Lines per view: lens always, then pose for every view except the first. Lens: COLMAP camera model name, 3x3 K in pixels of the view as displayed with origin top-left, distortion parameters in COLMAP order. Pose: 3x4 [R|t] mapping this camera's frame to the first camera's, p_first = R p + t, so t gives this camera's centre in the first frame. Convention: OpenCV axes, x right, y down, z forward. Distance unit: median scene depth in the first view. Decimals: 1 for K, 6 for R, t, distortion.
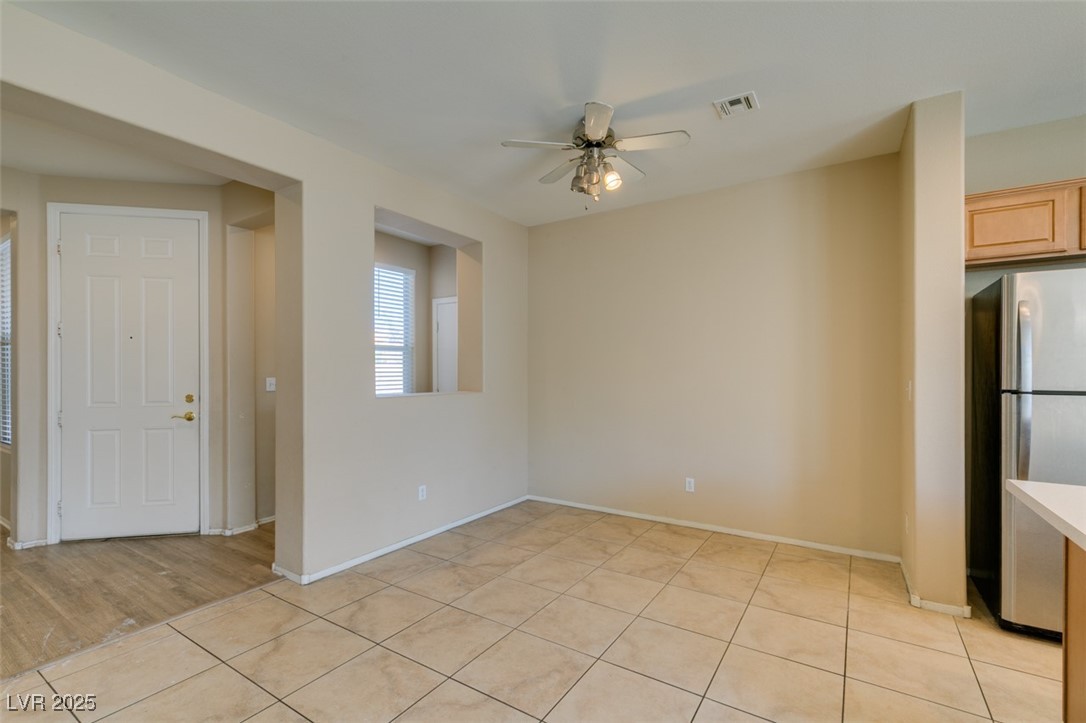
lens RADIAL K [[483.3, 0, 542.6], [0, 483.3, 369.5], [0, 0, 1]] dist [0.004374, -0.000567]
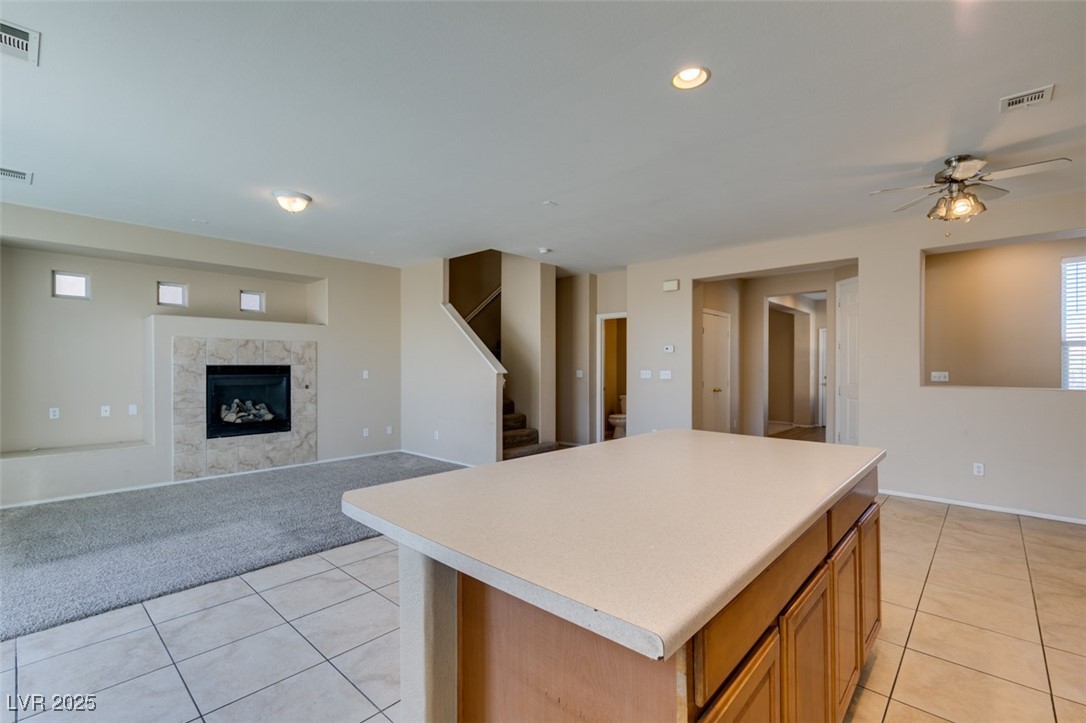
lens RADIAL K [[483.3, 0, 552.5], [0, 483.3, 362.4], [0, 0, 1]] dist [0.004374, -0.000567]
pose [[-0.154627, -0.007786, -0.987942, 1.646858], [-0.001041, 0.999970, -0.007718, 0.002663], [0.987972, -0.000165, -0.154631, 0.218477]]
